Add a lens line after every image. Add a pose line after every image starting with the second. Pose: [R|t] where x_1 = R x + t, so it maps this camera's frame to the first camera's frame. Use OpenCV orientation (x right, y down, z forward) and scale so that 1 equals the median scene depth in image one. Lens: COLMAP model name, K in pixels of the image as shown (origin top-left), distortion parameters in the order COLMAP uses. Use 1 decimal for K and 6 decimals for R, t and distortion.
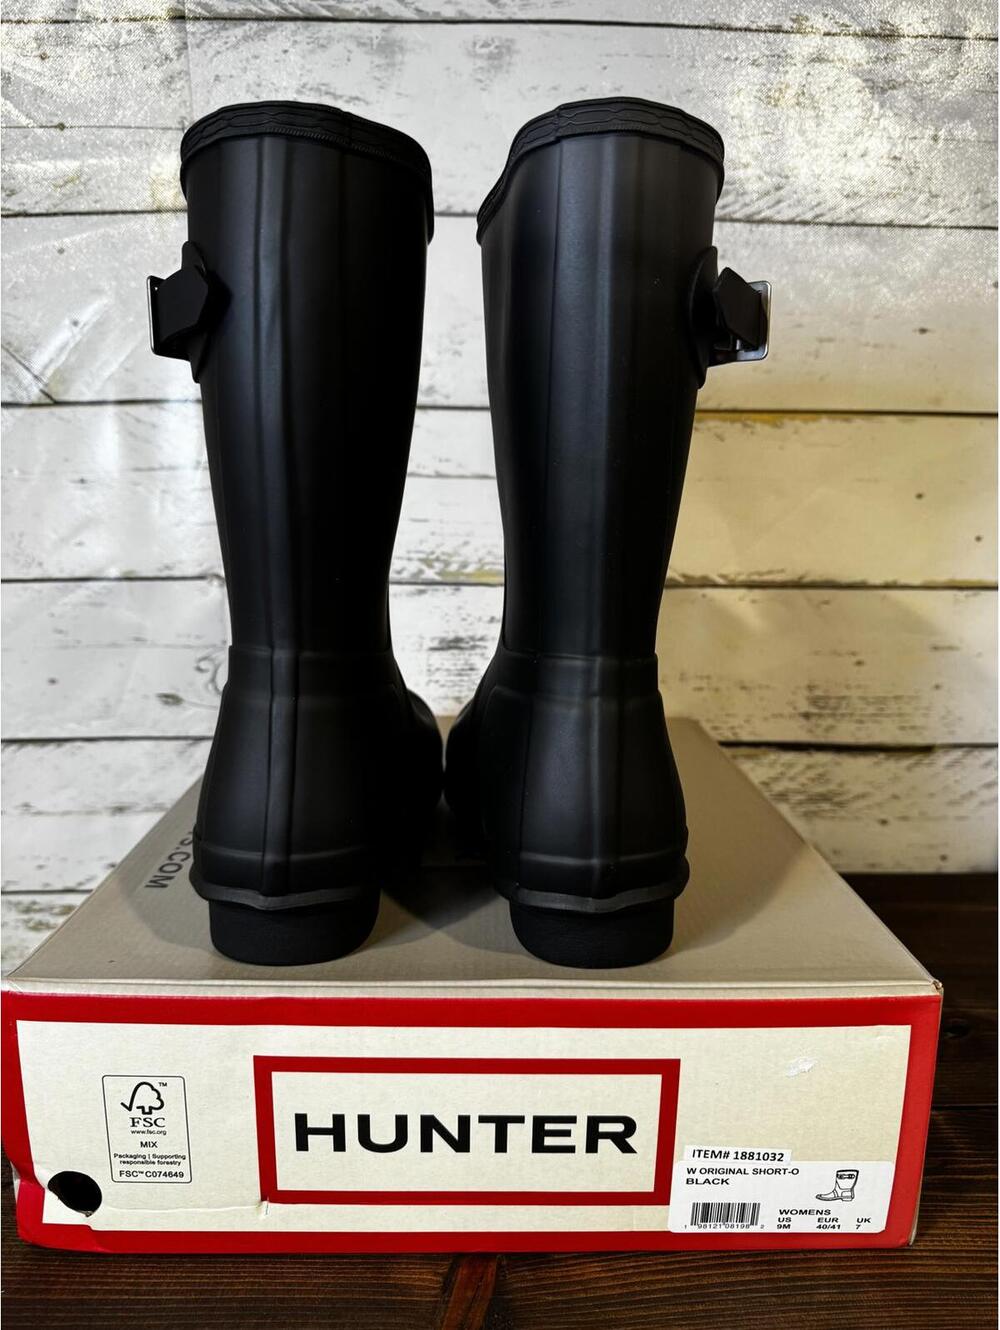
lens RADIAL K [[1030.7, 0, 512.1], [0, 1030.7, 665.7], [0, 0, 1]] dist [-0.021124, -0.000849]
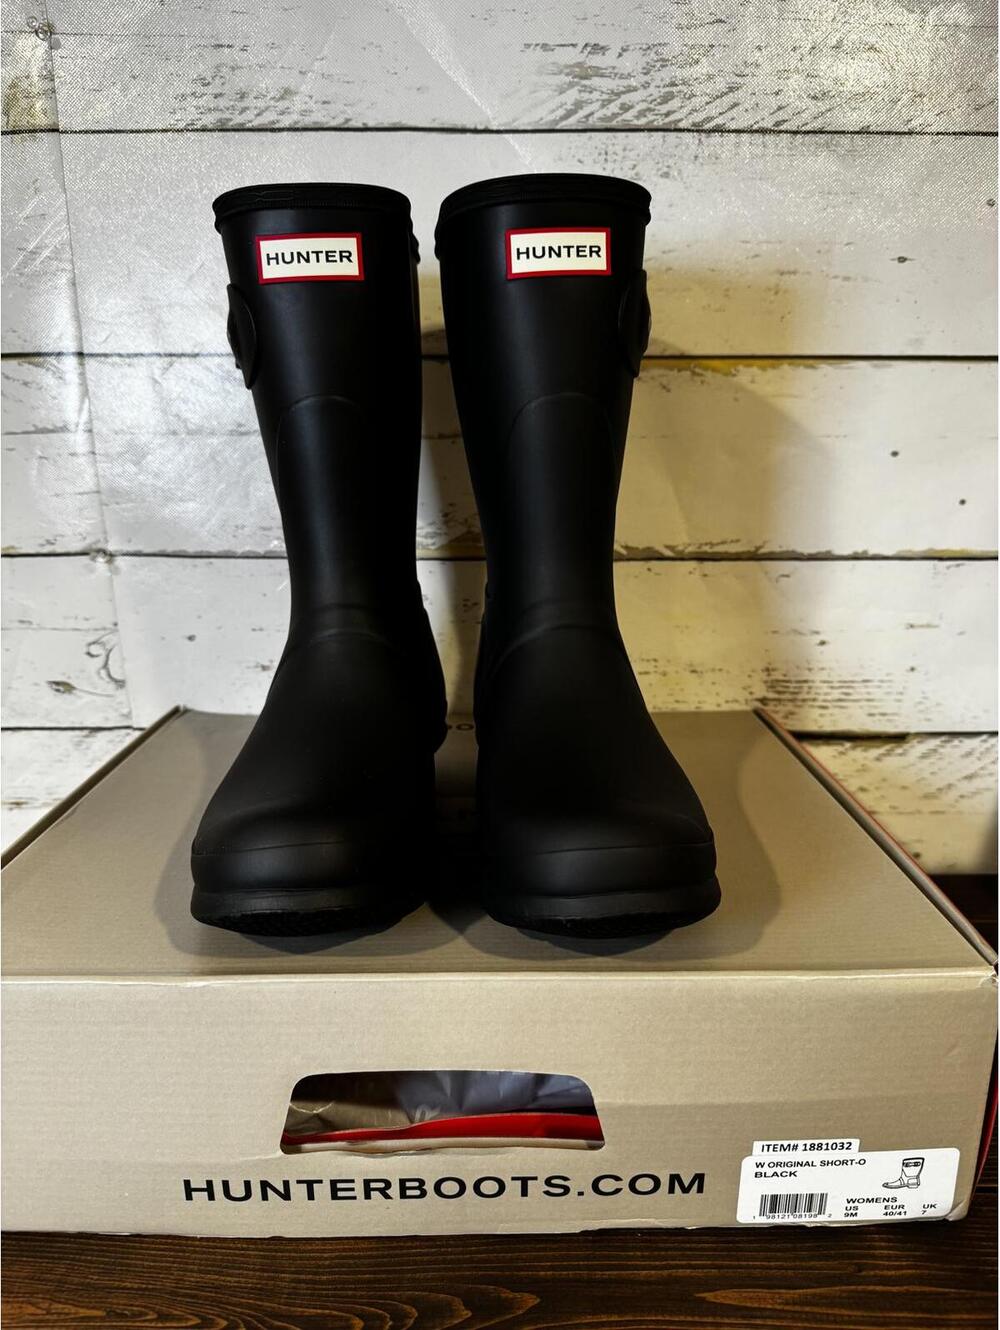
lens RADIAL K [[1030.7, 0, 504.8], [0, 1030.7, 683.7], [0, 0, 1]] dist [-0.021124, -0.000849]
pose [[0.999585, -0.003158, -0.028617, 0.093723], [0.005542, 0.996483, 0.083611, -0.047286], [0.028252, -0.083735, 0.996087, 0.109836]]
